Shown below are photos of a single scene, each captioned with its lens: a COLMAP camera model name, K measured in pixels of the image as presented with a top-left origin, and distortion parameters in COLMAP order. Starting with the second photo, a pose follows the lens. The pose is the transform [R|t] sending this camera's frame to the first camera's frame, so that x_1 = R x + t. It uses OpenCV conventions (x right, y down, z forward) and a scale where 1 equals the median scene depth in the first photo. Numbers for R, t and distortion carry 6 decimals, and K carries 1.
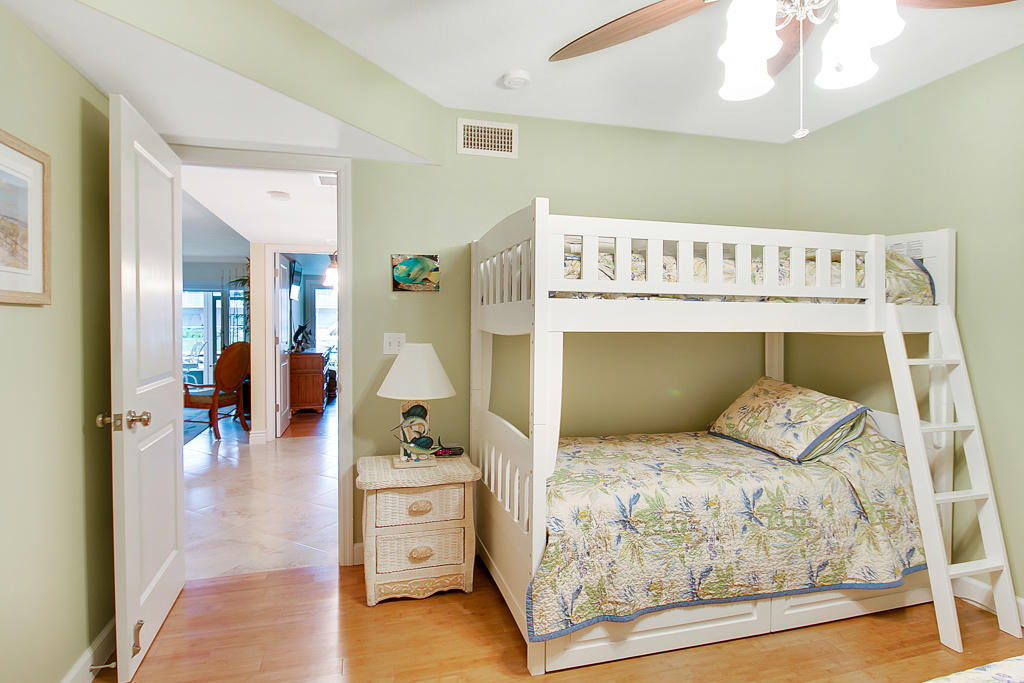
lens RADIAL K [[518.8, 0, 499.6], [0, 518.8, 328.5], [0, 0, 1]] dist [0.001363, -0.010450]
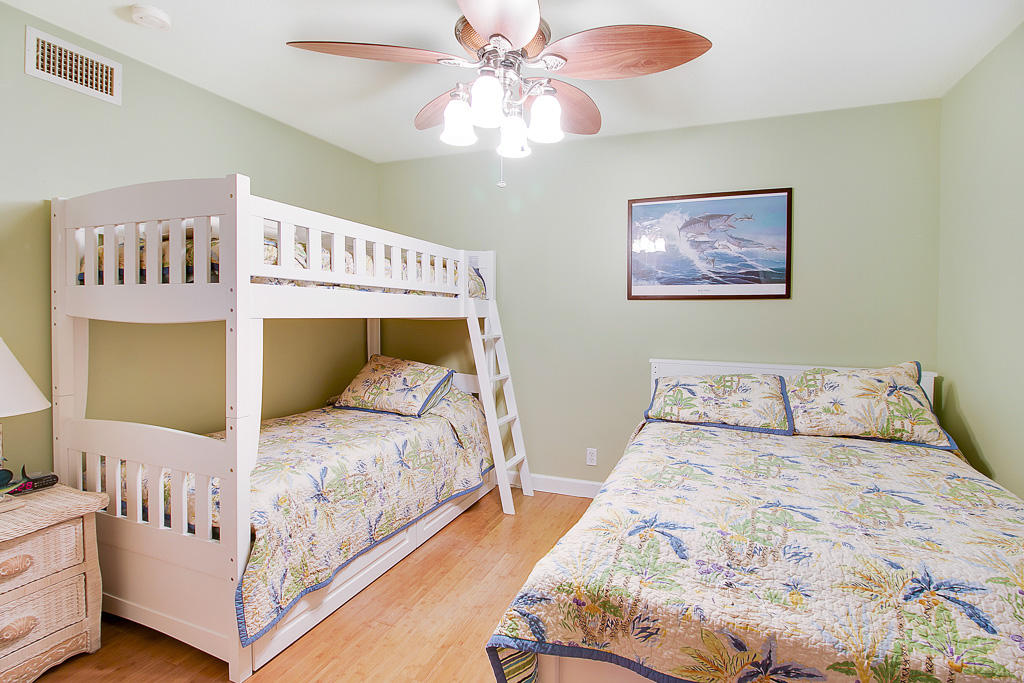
lens RADIAL K [[492.1, 0, 509.1], [0, 492.1, 322.8], [0, 0, 1]] dist [-0.000670, -0.012530]
pose [[0.597881, -0.013450, 0.801472, -0.314777], [0.001309, 0.999874, 0.015803, 0.000479], [-0.801584, -0.008399, 0.597824, 0.075729]]
